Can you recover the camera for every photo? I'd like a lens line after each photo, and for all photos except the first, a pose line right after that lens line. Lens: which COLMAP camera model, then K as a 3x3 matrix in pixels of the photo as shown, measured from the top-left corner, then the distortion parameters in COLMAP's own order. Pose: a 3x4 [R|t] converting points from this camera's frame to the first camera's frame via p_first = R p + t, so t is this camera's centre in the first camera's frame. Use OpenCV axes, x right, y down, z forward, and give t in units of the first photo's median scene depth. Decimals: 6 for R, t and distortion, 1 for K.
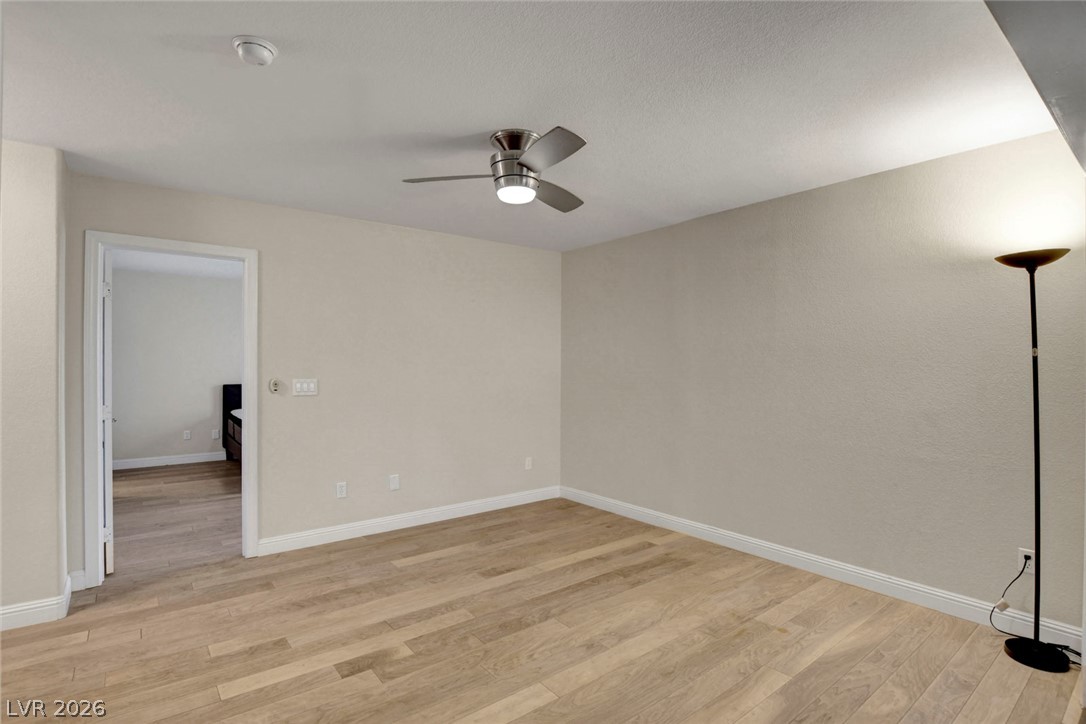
lens RADIAL K [[542.1, 0, 593.3], [0, 542.1, 362.4], [0, 0, 1]] dist [-0.032537, 0.000436]
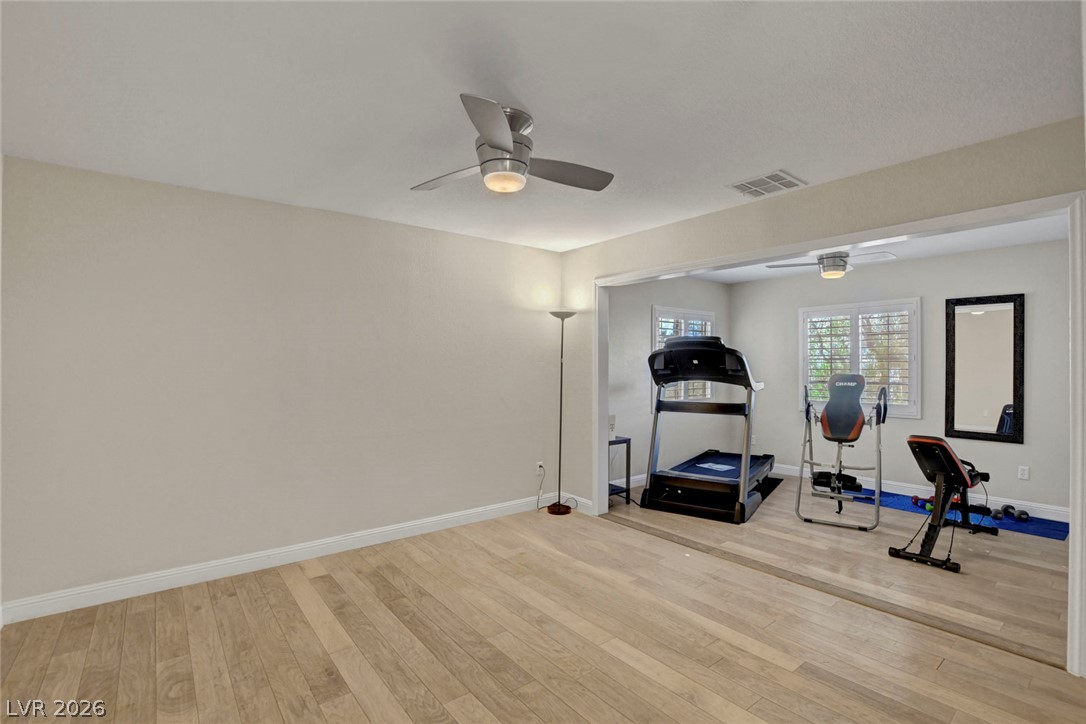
lens RADIAL K [[486.5, 0, 549.2], [0, 486.5, 363.9], [0, 0, 1]] dist [-0.028407, 0.000975]
pose [[0.042199, 0.000434, 0.999109, -0.845687], [-0.001294, 0.999999, -0.000380, -0.006513], [-0.999108, -0.001277, 0.042199, 0.788190]]
